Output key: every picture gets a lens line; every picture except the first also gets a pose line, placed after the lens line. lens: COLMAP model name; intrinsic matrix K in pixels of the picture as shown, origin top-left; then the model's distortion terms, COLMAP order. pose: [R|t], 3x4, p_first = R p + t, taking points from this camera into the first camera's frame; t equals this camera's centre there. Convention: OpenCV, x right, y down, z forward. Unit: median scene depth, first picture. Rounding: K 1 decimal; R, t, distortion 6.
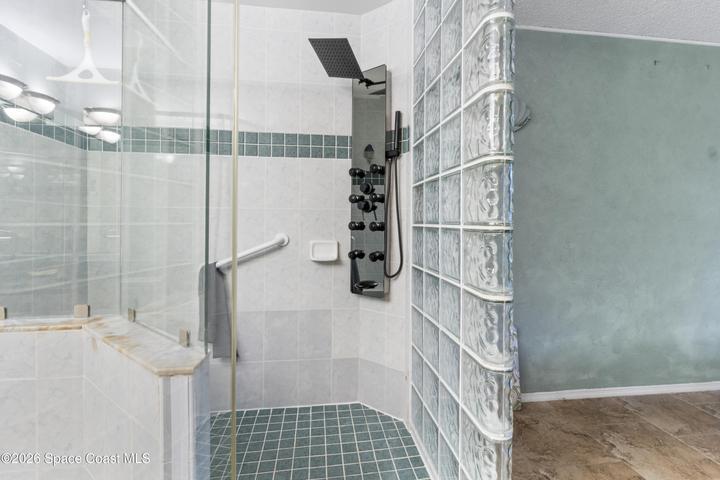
lens RADIAL K [[346.8, 0, 361.2], [0, 346.8, 219.2], [0, 0, 1]] dist [-0.000053, -0.000090]
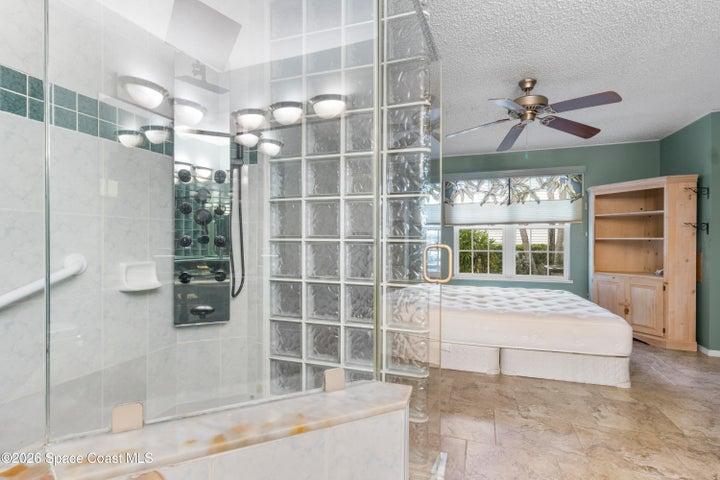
lens RADIAL K [[352.8, 0, 360.0], [0, 352.8, 240.0], [0, 0, 1]] dist [0.000233, -0.000433]
pose [[0.441021, -0.005891, 0.897478, -0.528148], [-0.009149, 0.999897, 0.011060, 0.005956], [-0.897450, -0.013089, 0.440921, 0.261820]]
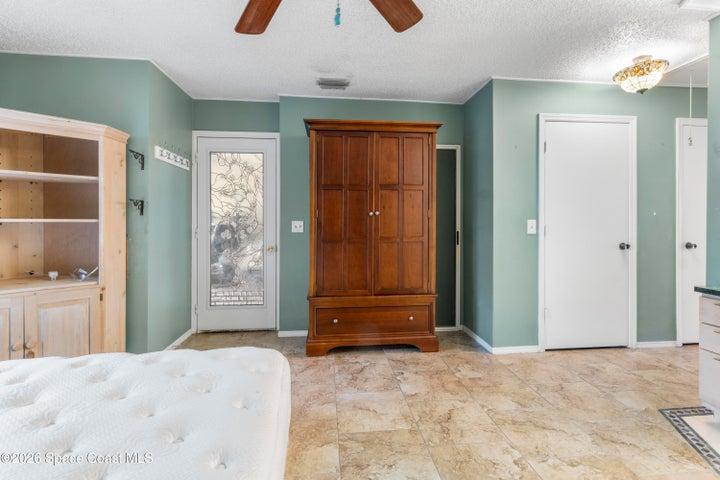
lens RADIAL K [[361.5, 0, 361.6], [0, 361.5, 223.0], [0, 0, 1]] dist [0.000858, 0.000053]
pose [[-0.999807, -0.002090, 0.019517, 0.828510], [-0.002198, 0.999982, -0.005494, 0.016279], [-0.019505, -0.005535, -0.999794, 0.813950]]
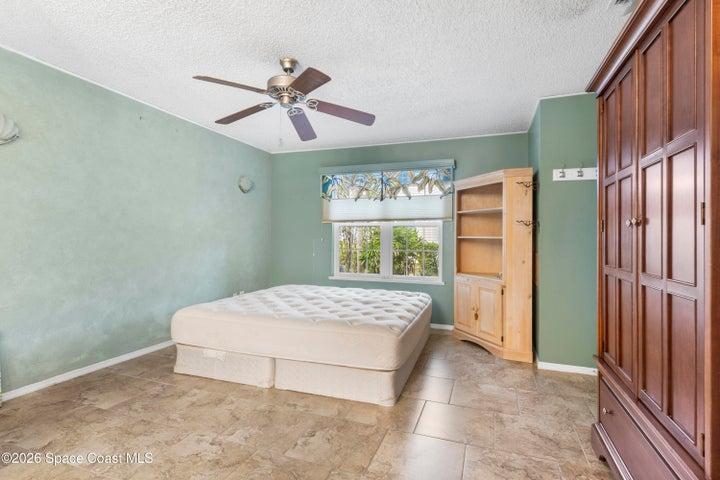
lens RADIAL K [[354.5, 0, 362.3], [0, 354.5, 232.3], [0, 0, 1]] dist [0.002189, -0.000620]
pose [[0.451006, 0.010321, 0.892461, -0.018266], [-0.017651, 0.999841, -0.002643, -0.004538], [-0.892346, -0.014561, 0.451116, -0.467349]]
